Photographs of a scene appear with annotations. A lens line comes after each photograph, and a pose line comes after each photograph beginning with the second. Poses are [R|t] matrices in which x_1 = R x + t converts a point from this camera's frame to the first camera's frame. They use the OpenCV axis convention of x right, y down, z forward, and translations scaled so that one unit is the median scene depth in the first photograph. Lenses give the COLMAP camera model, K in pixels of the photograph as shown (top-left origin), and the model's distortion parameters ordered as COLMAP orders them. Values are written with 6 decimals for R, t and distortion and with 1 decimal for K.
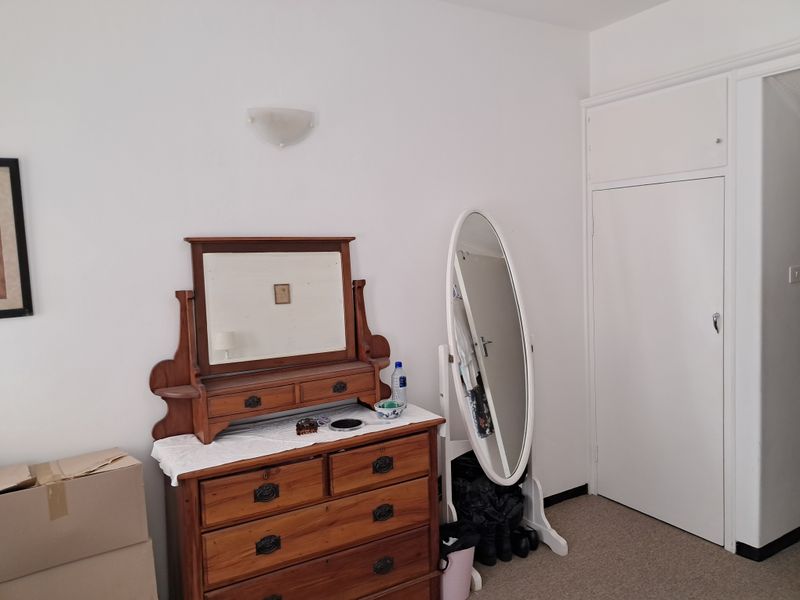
lens RADIAL K [[622.8, 0, 400.0], [0, 622.8, 300.0], [0, 0, 1]] dist [-0.007569, -0.007407]
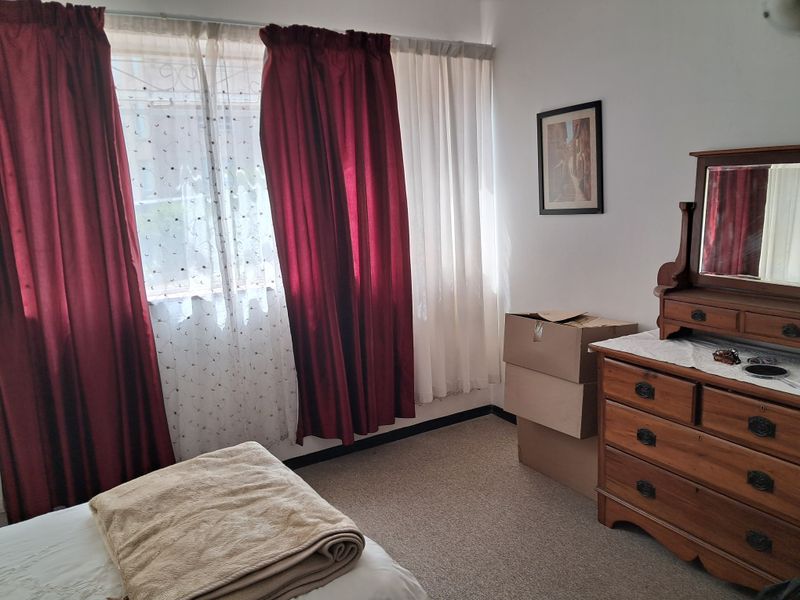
lens RADIAL K [[613.6, 0, 400.0], [0, 613.6, 300.0], [0, 0, 1]] dist [0.002977, 0.002072]
pose [[-0.027472, 0.214206, -0.976402, 0.776941], [-0.027725, 0.976232, 0.214949, -0.066724], [0.999238, 0.032975, -0.020880, 0.540452]]
